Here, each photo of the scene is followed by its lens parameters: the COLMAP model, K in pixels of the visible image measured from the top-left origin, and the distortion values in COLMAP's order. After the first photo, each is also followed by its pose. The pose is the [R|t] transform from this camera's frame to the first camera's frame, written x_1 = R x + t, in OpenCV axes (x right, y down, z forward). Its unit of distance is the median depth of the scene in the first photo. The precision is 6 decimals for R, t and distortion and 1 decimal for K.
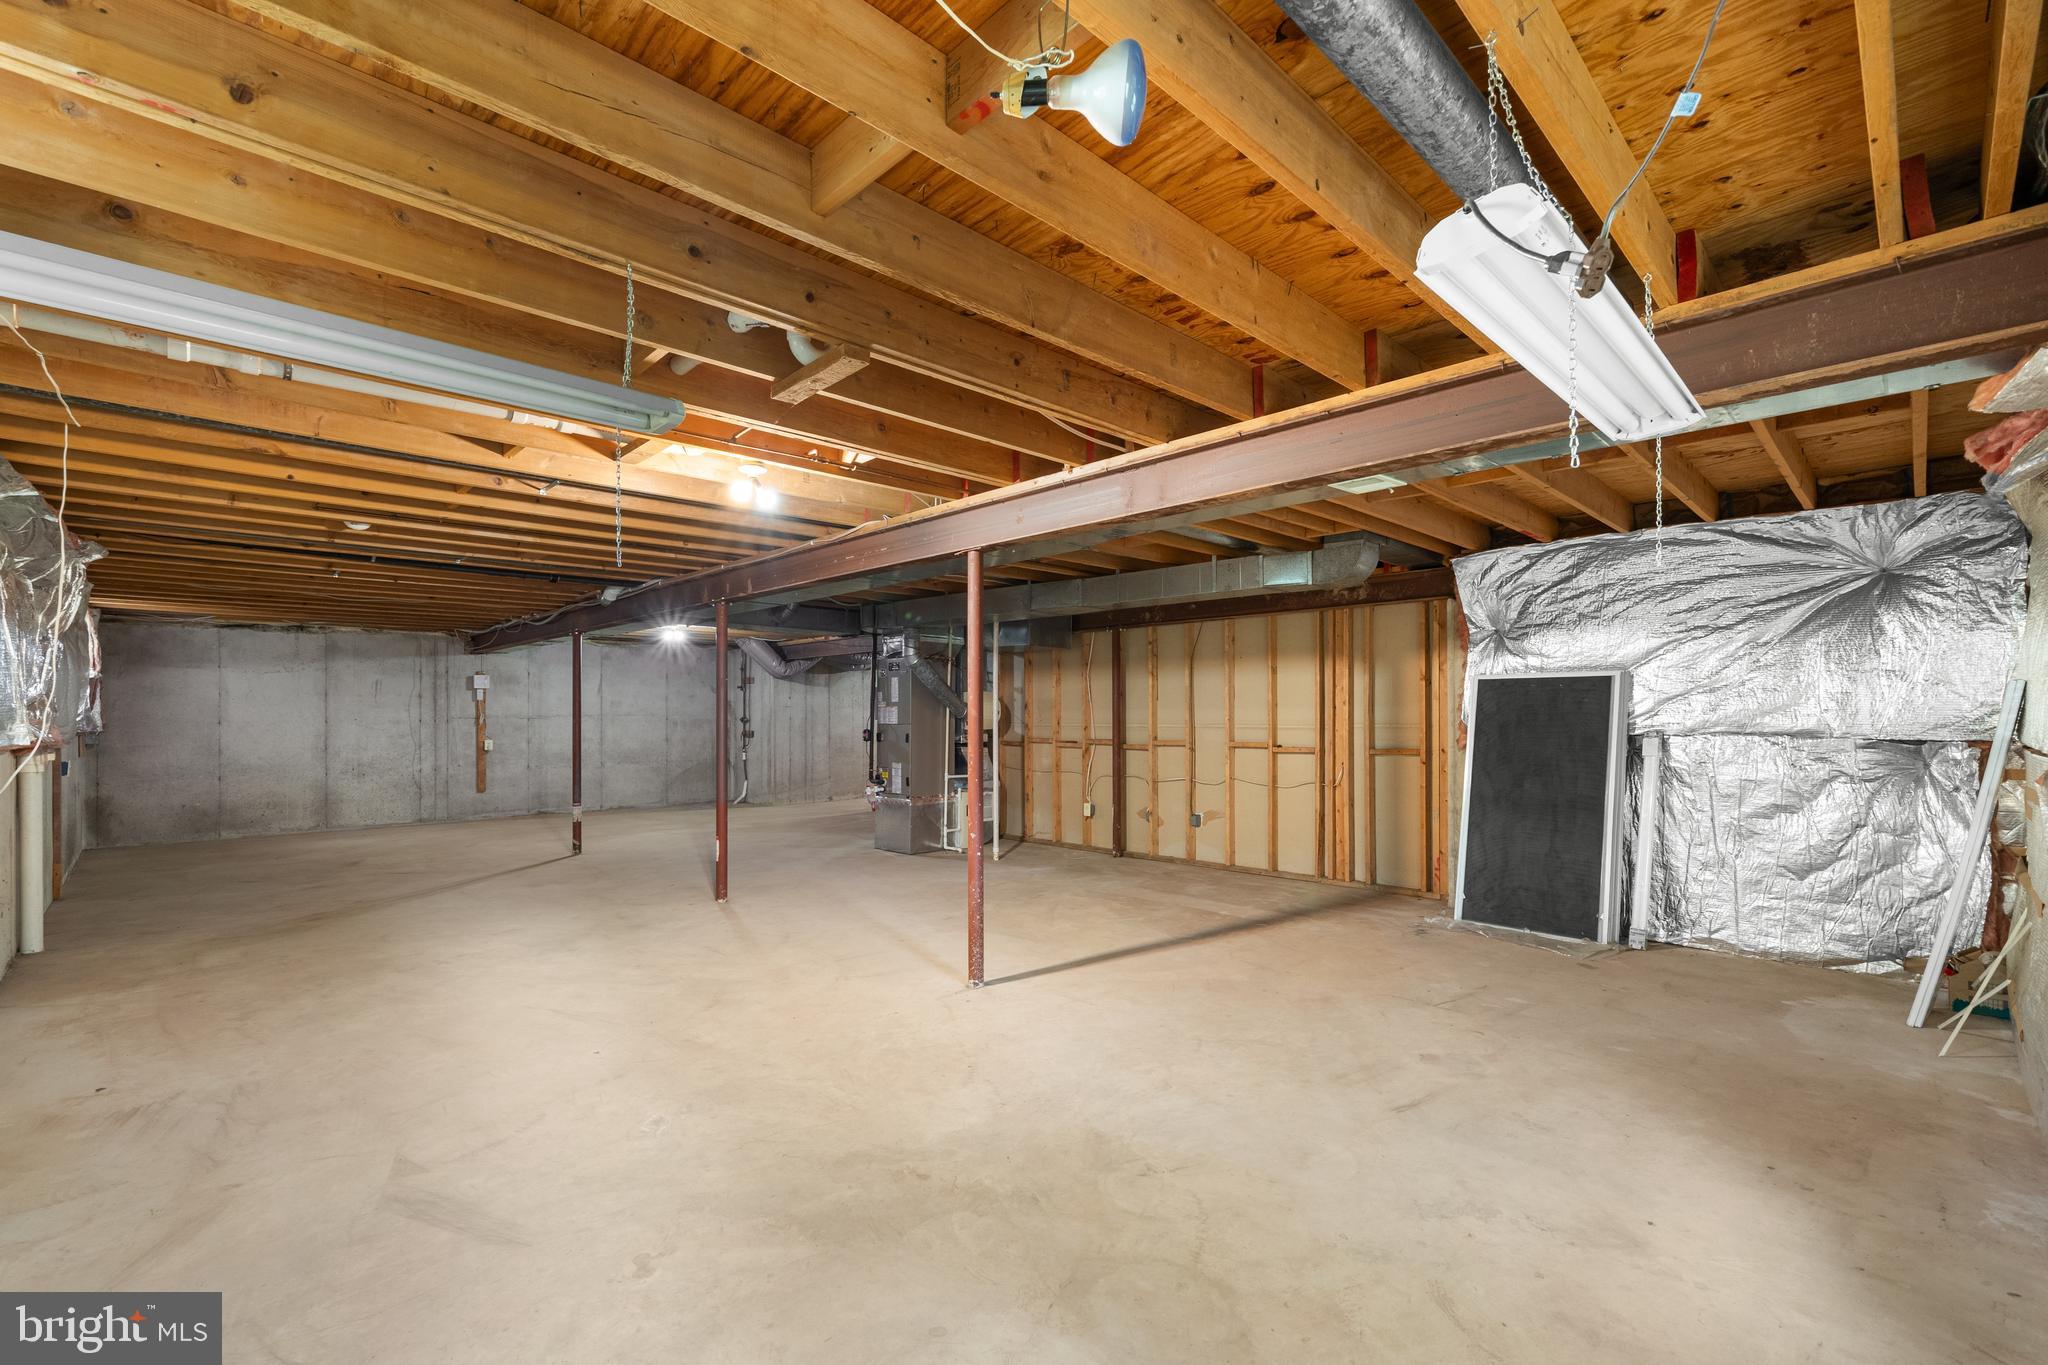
lens RADIAL K [[883.1, 0, 1032.1], [0, 883.1, 701.4], [0, 0, 1]] dist [-0.009882, -0.000276]
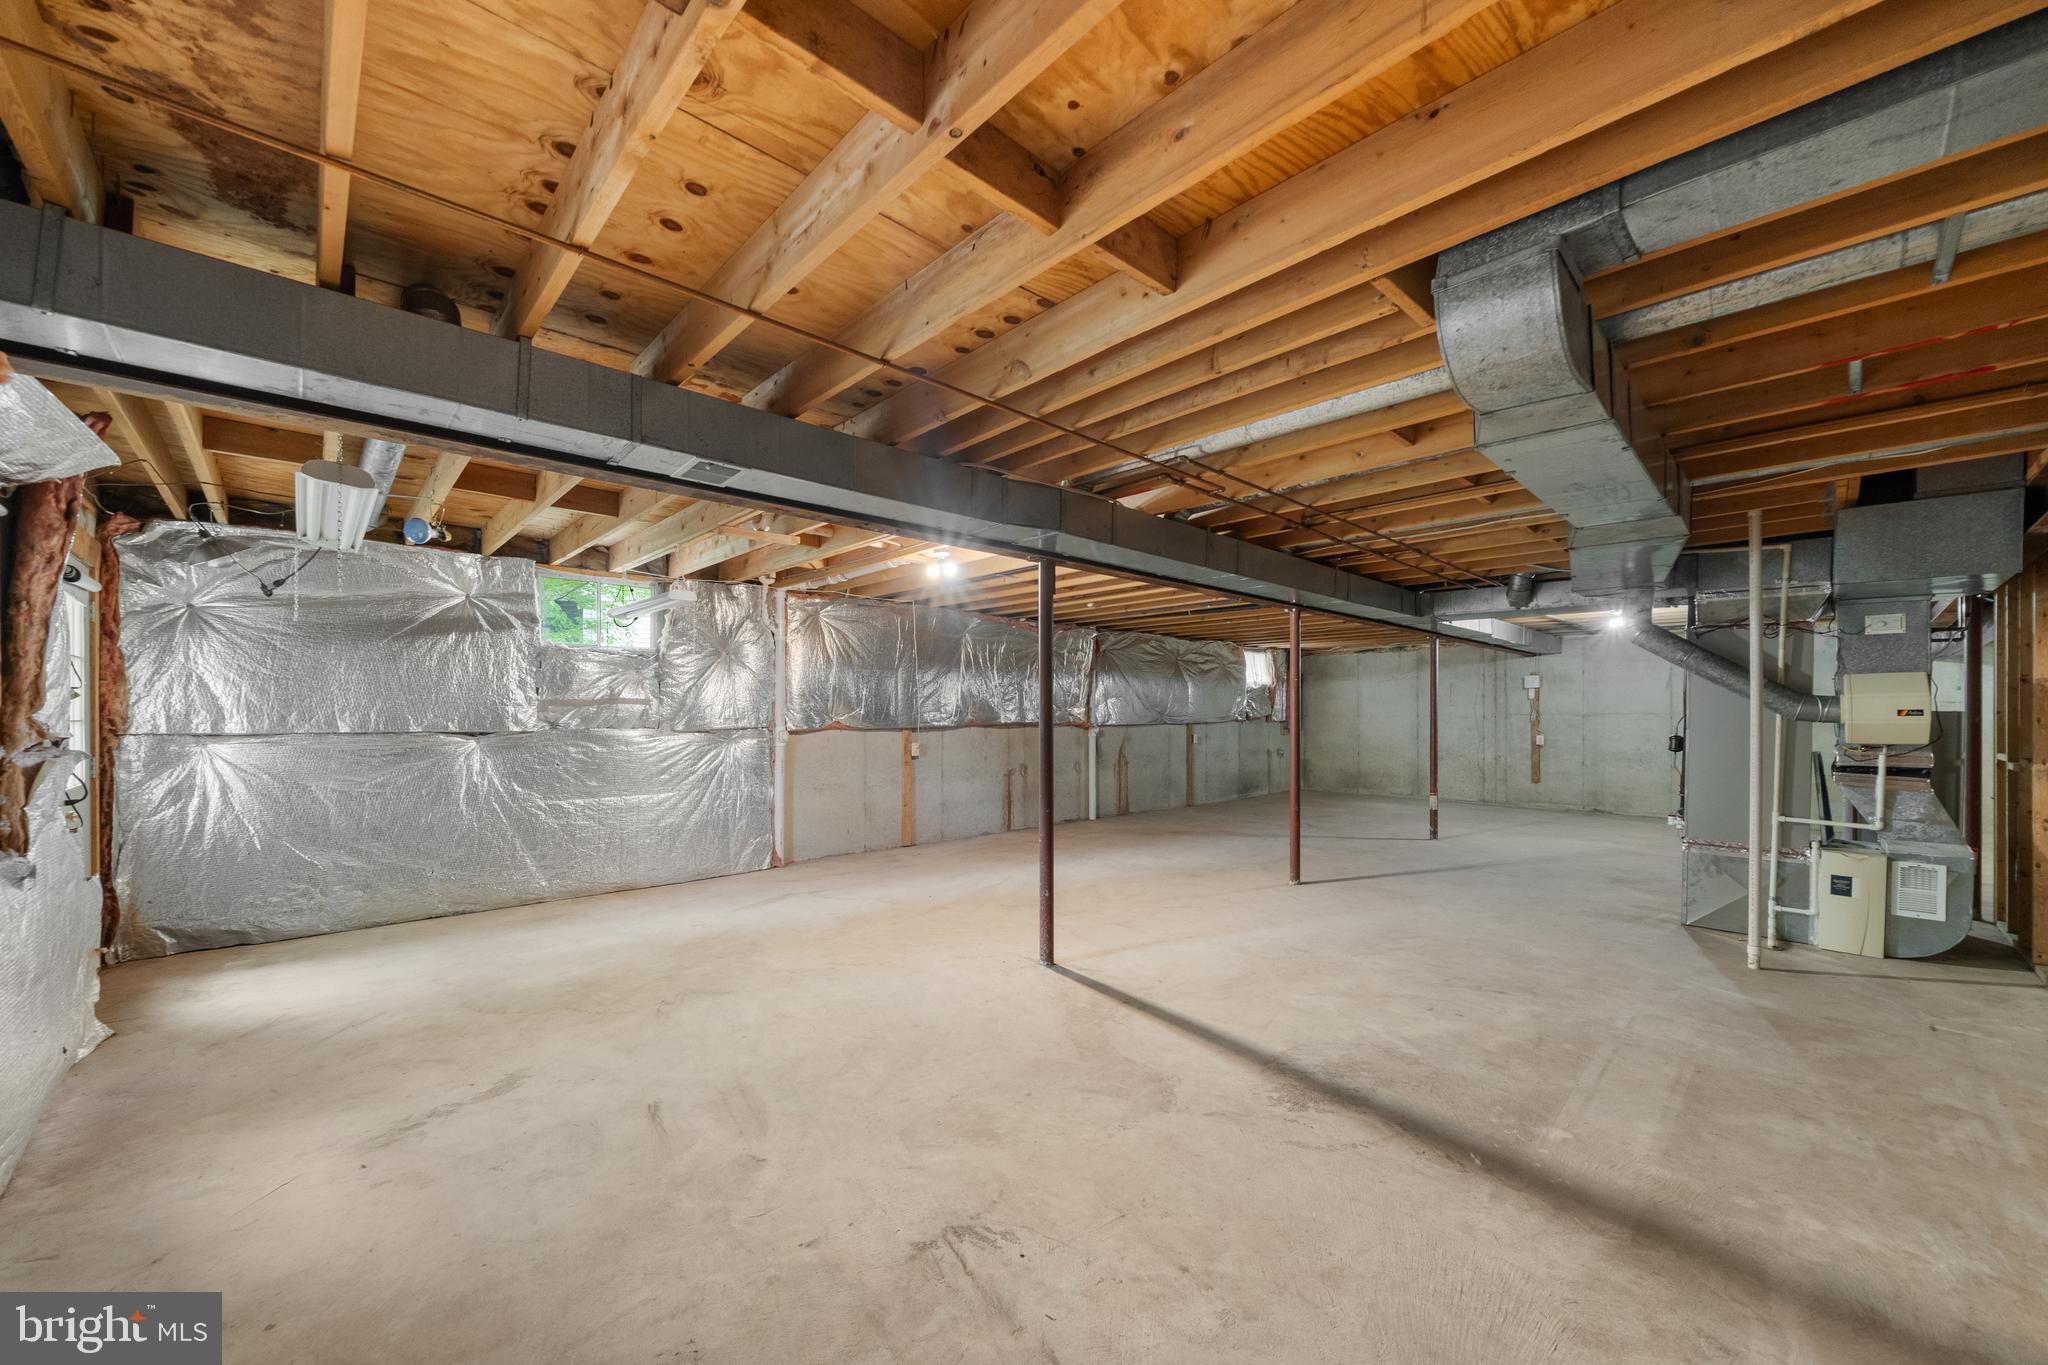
lens RADIAL K [[784.9, 0, 1034.0], [0, 784.9, 697.8], [0, 0, 1]] dist [-0.000365, 0.000323]
pose [[-0.029276, -0.012405, -0.999494, 0.452956], [0.011600, 0.999851, -0.012749, 0.003721], [0.999504, -0.011968, -0.029128, 0.507044]]
